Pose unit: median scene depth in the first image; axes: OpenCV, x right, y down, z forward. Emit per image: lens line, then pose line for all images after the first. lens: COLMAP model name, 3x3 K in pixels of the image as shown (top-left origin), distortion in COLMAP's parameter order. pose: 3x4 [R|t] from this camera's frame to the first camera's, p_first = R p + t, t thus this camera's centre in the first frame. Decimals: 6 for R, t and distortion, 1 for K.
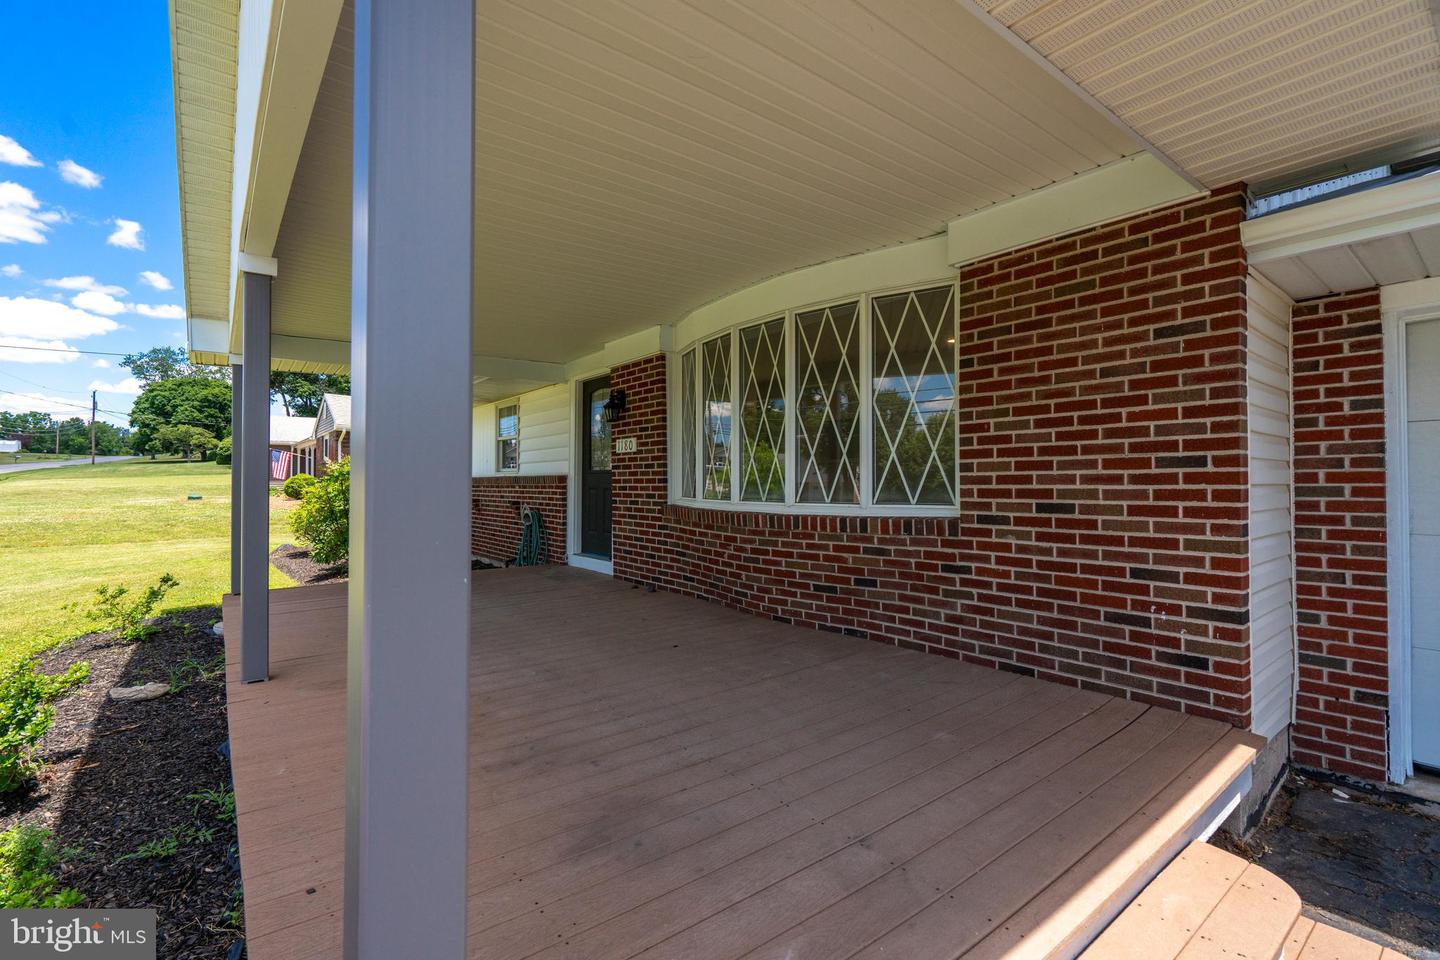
lens RADIAL K [[646.7, 0, 708.1], [0, 646.7, 480.9], [0, 0, 1]] dist [-0.005225, 0.001482]
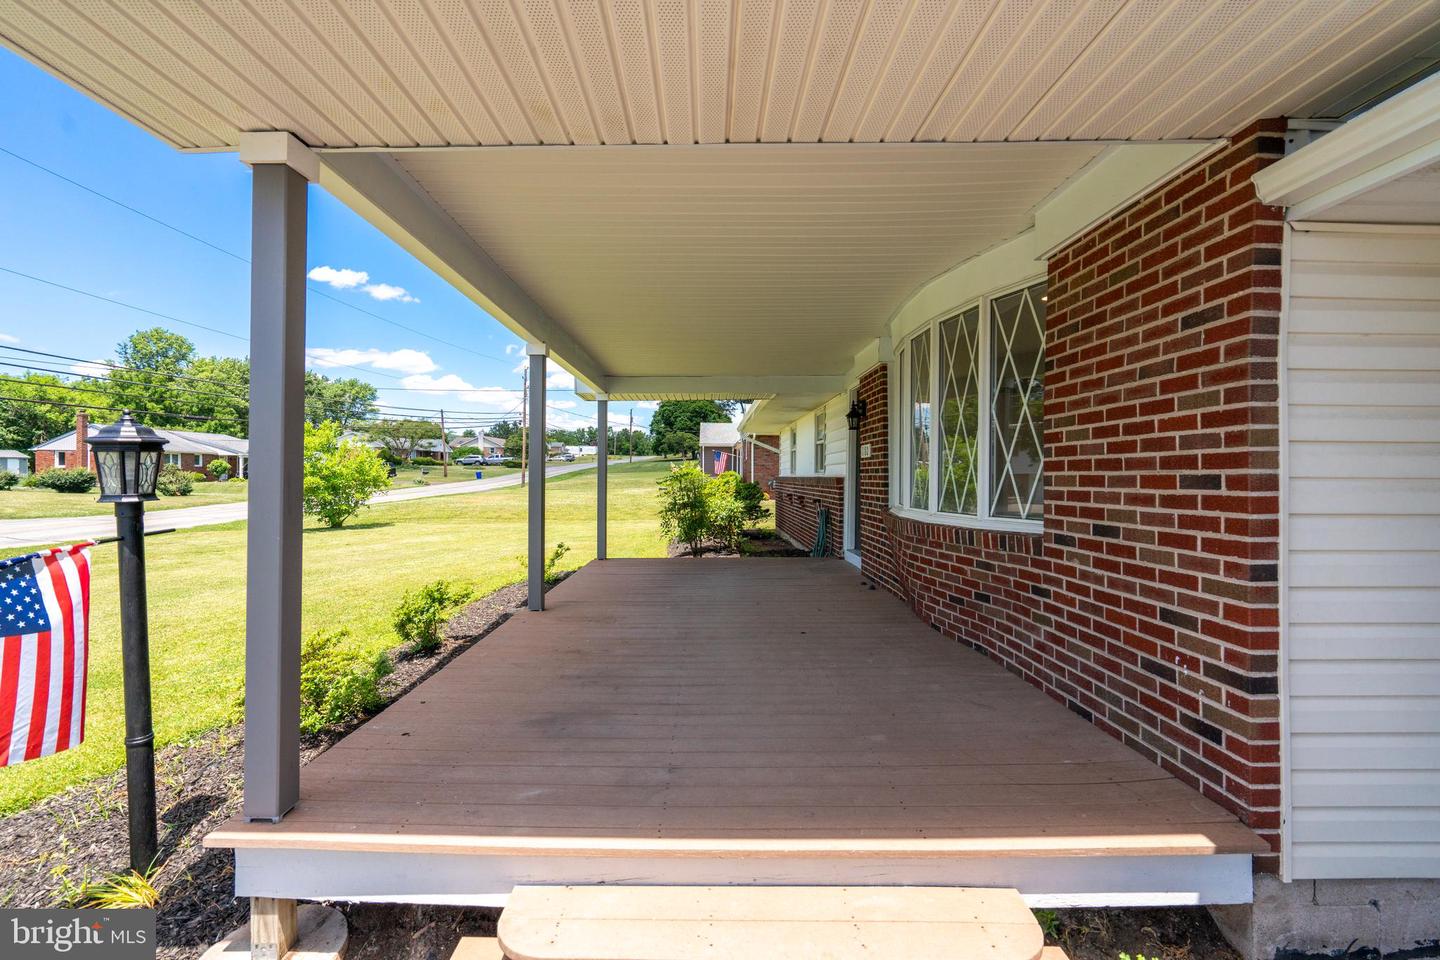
lens RADIAL K [[646.7, 0, 708.1], [0, 646.7, 480.9], [0, 0, 1]] dist [-0.005225, 0.001482]
pose [[0.791898, 0.010409, -0.610564, 0.691709], [-0.004829, 0.999930, 0.010784, -0.034079], [0.610634, -0.005592, 0.791893, -0.011684]]
